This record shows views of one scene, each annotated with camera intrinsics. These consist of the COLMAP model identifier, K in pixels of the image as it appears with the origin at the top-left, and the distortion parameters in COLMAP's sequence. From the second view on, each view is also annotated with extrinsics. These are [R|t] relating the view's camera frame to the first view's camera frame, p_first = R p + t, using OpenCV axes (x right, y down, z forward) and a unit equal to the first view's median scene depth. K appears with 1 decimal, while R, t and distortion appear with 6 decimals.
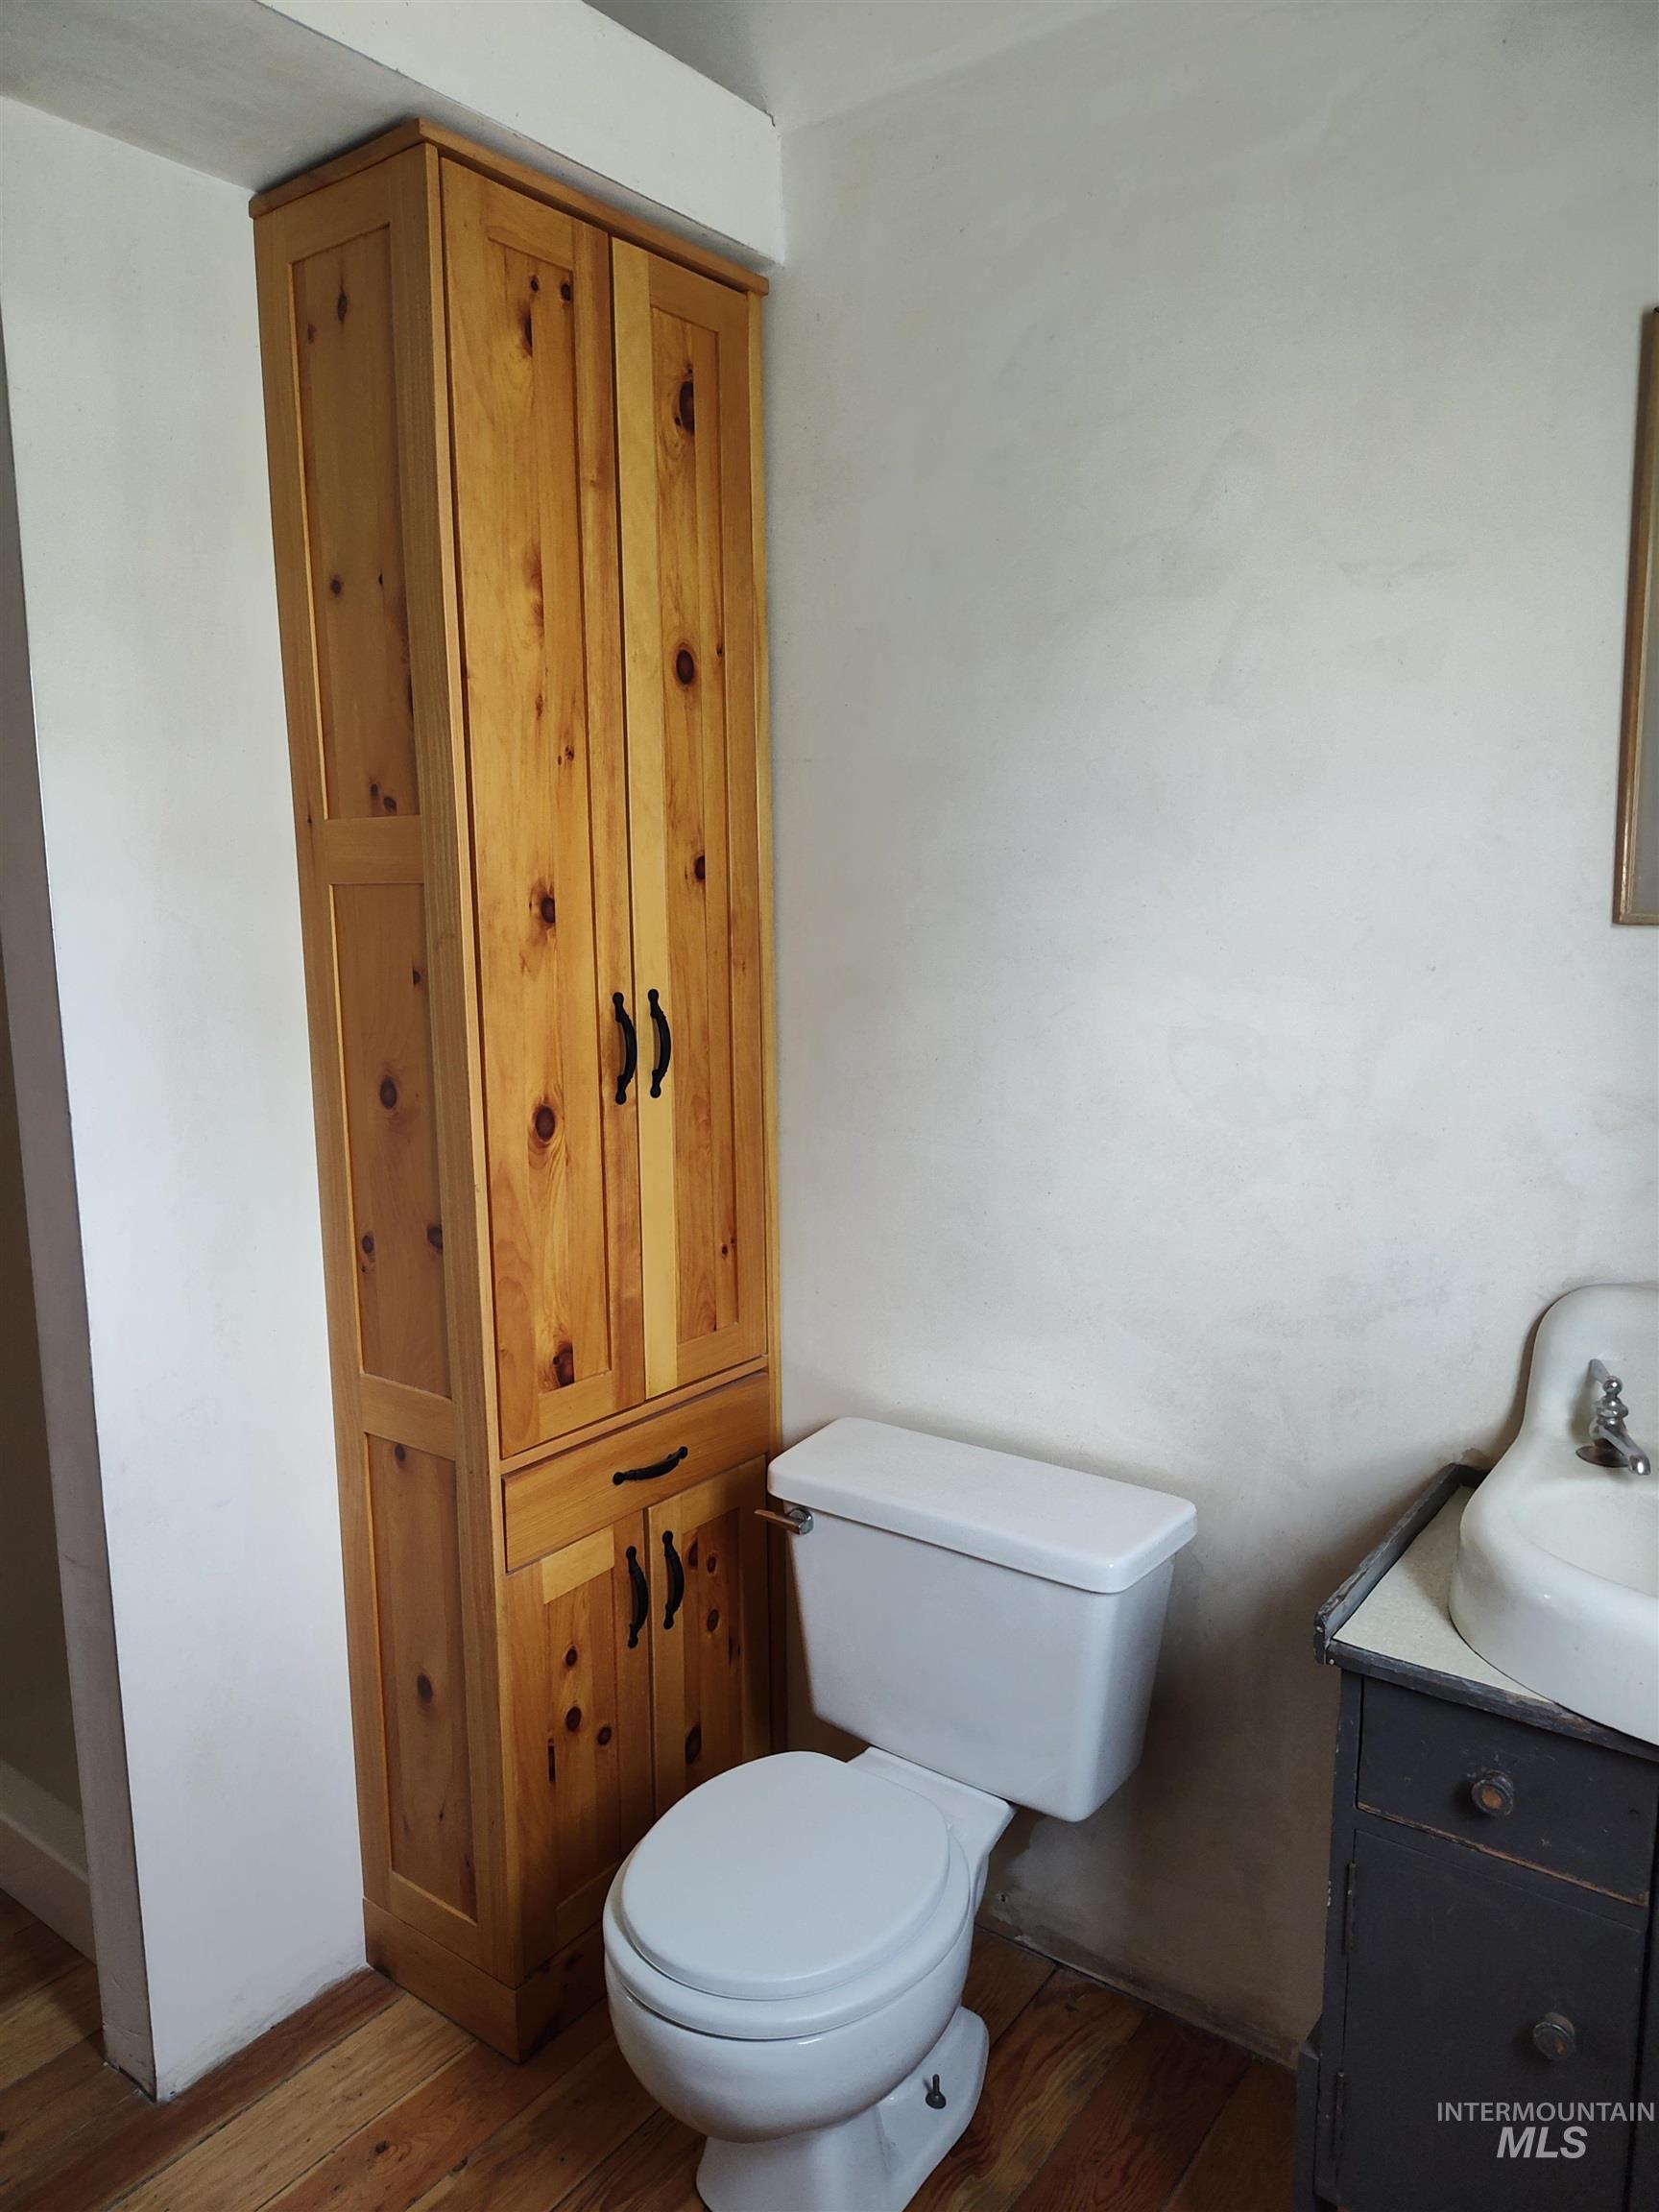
lens RADIAL K [[1525.7, 0, 833.0], [0, 1525.7, 1118.1], [0, 0, 1]] dist [0.044573, -0.055712]
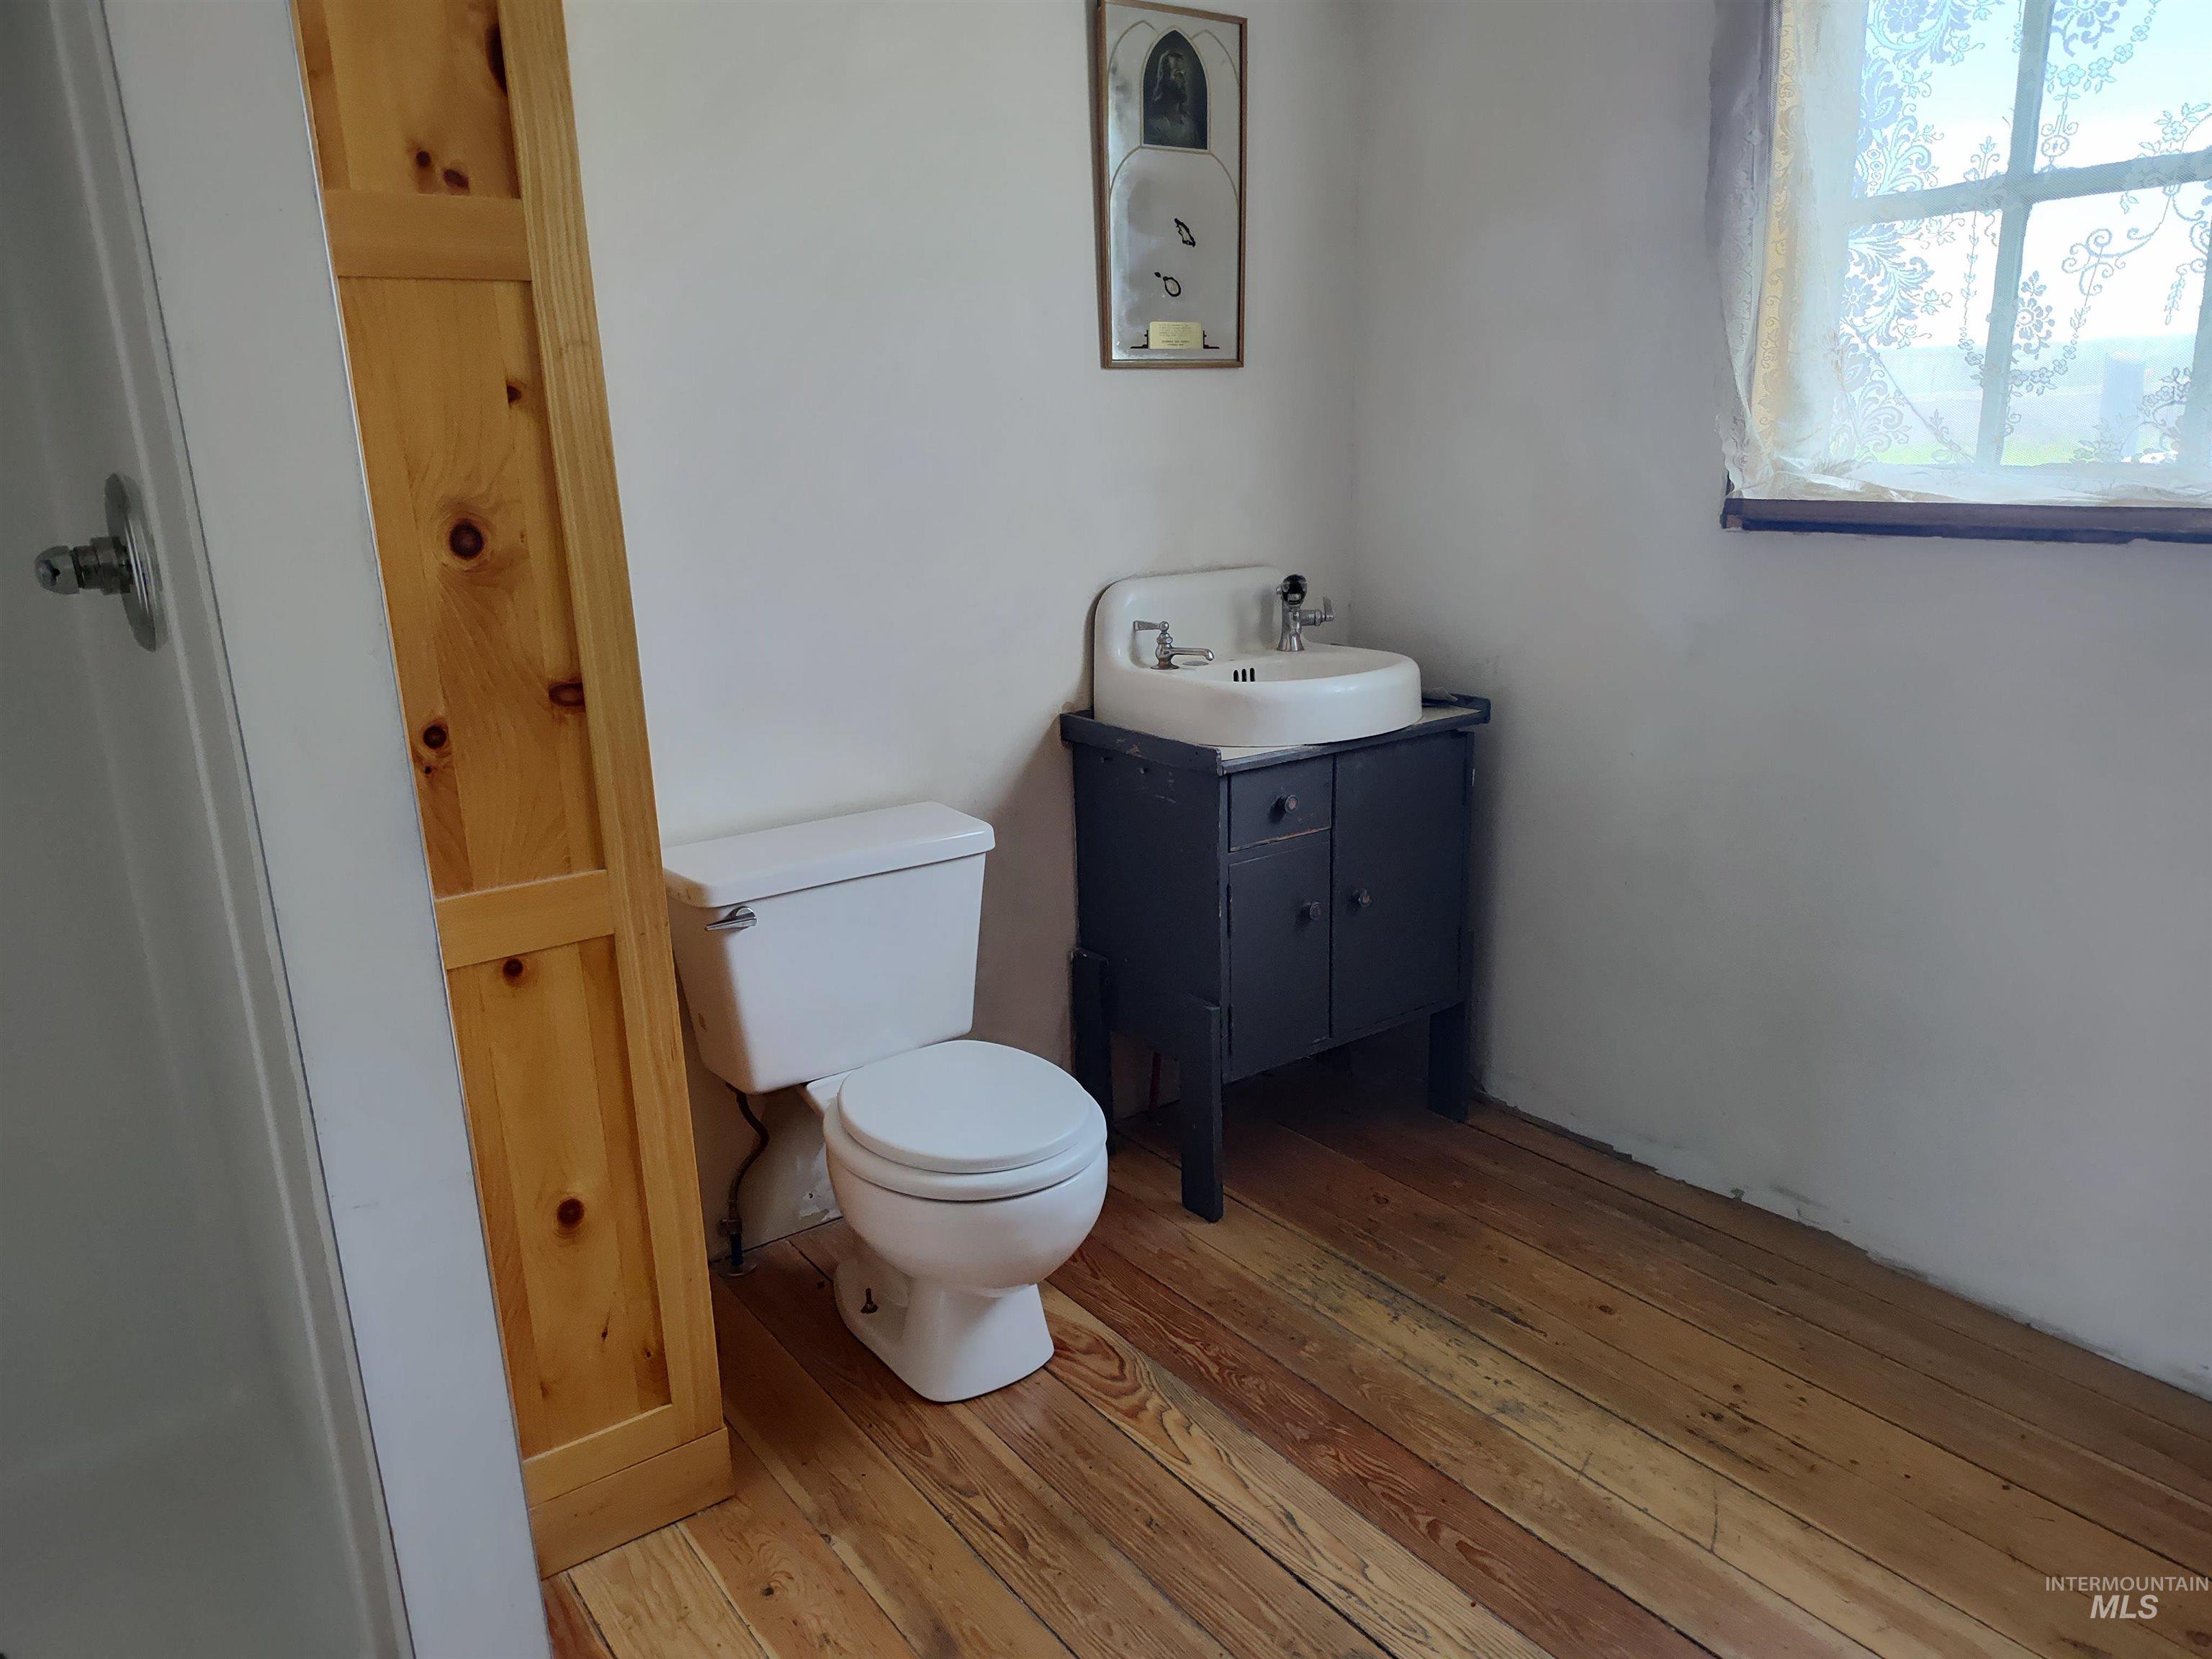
lens RADIAL K [[1525.7, 0, 1111.4], [0, 1525.7, 831.6], [0, 0, 1]] dist [0.044573, -0.055712]
pose [[0.308540, -0.255952, 0.916128, -1.013103], [0.171469, 0.962306, 0.211105, 0.020527], [-0.935629, 0.091953, 0.340798, 0.403394]]
